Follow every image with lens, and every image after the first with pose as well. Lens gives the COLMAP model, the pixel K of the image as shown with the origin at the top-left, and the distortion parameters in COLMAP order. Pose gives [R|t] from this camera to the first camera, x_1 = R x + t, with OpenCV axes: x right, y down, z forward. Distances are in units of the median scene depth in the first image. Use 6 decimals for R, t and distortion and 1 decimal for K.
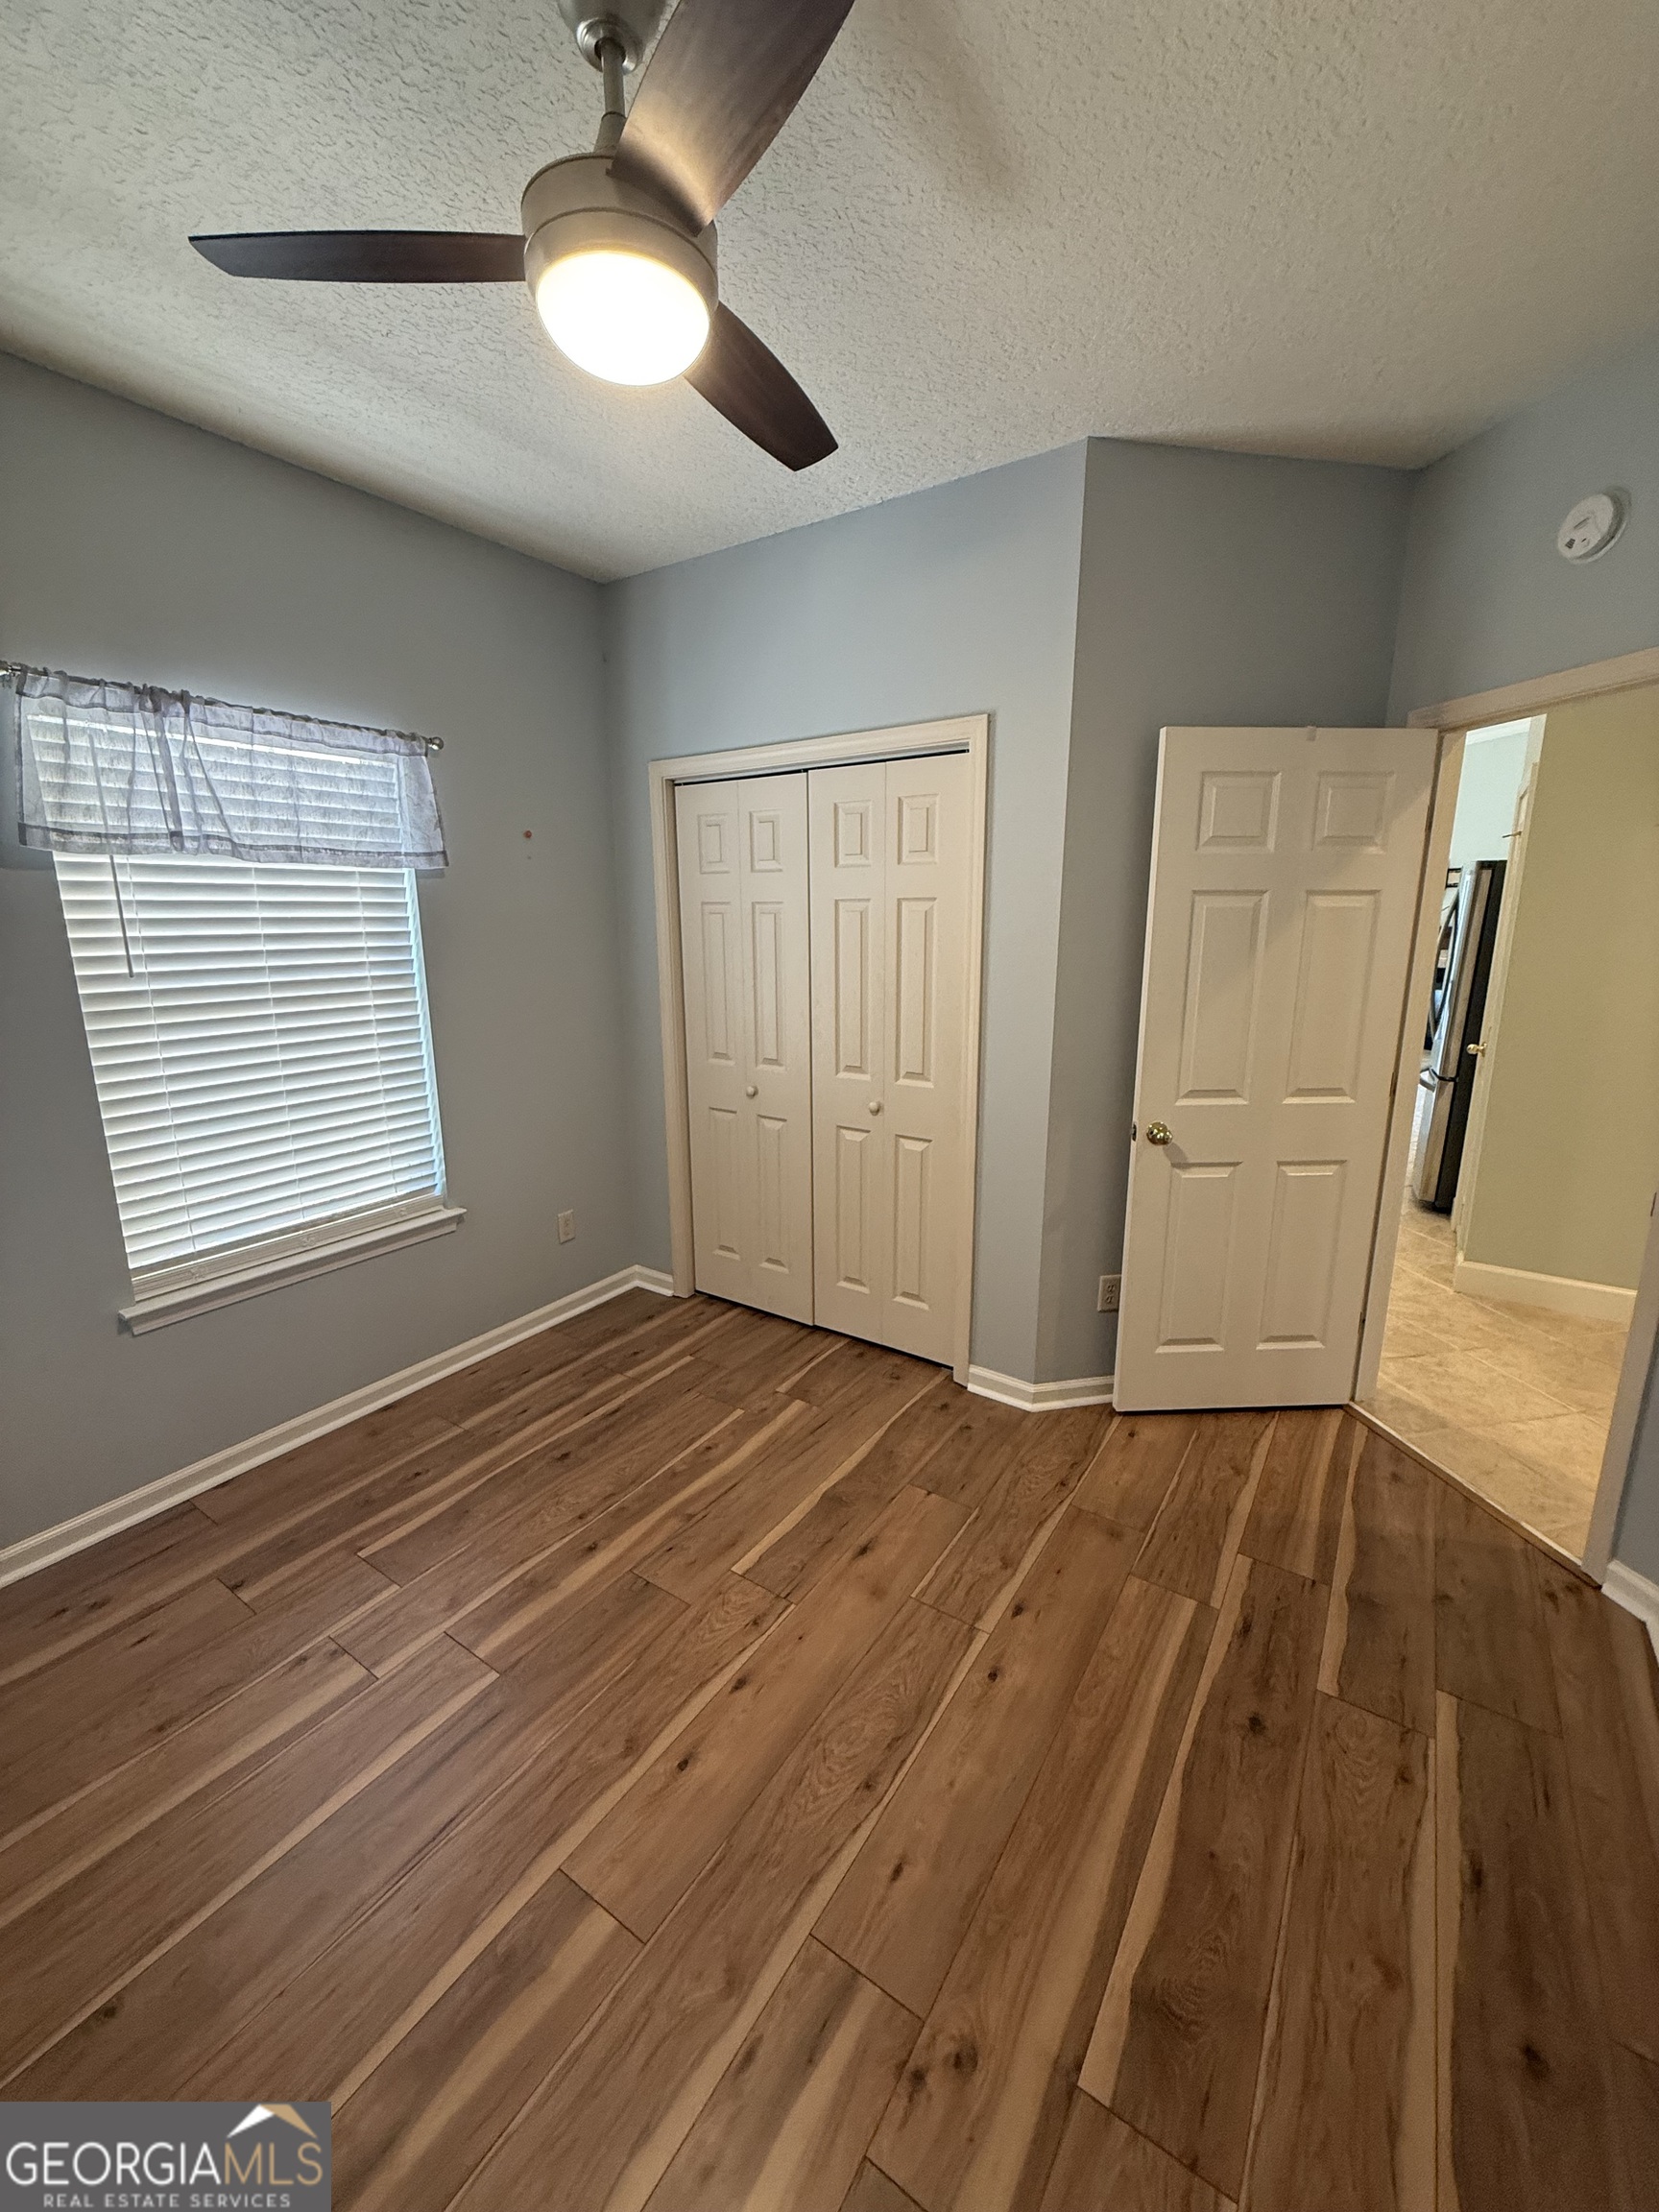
lens RADIAL K [[883.4, 0, 834.5], [0, 883.4, 1102.0], [0, 0, 1]] dist [-0.001234, 0.000409]
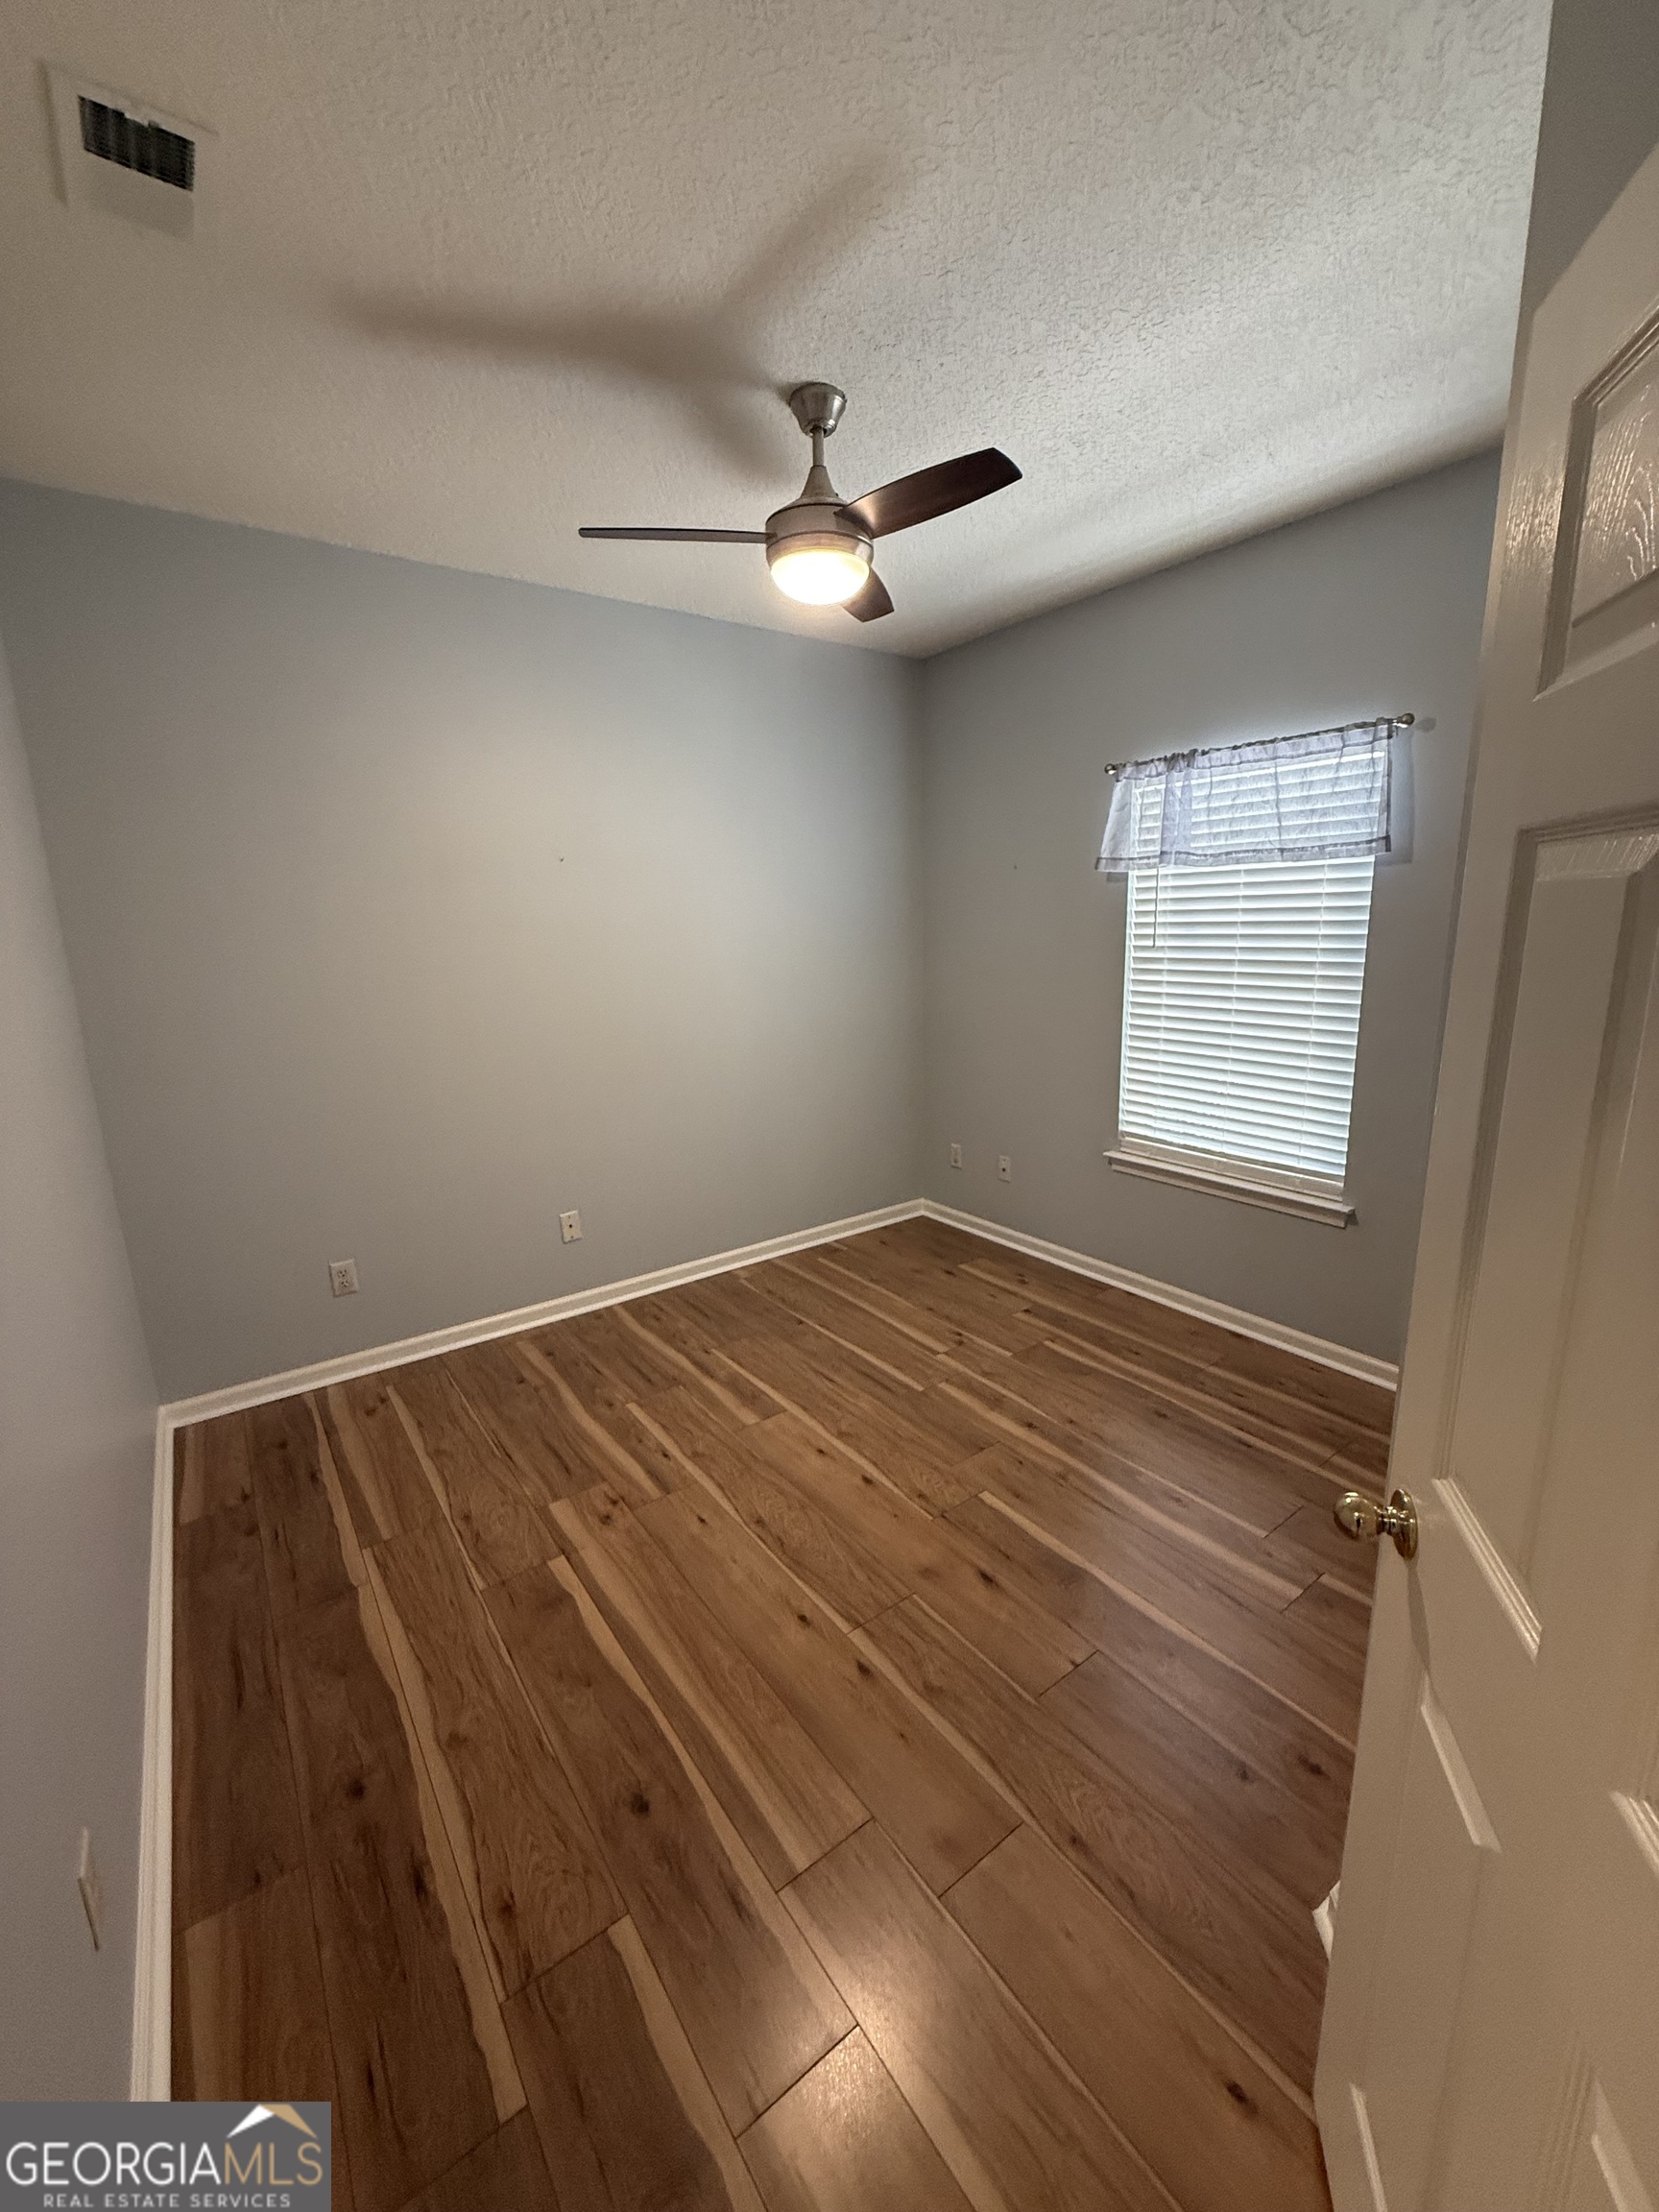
lens RADIAL K [[887.2, 0, 829.5], [0, 887.2, 1106.0], [0, 0, 1]] dist [0.000714, 0.000055]
pose [[-0.350948, 0.206829, -0.913267, 0.928488], [-0.172714, 0.944270, 0.280220, -0.231154], [0.920329, 0.256076, -0.295667, 1.069030]]
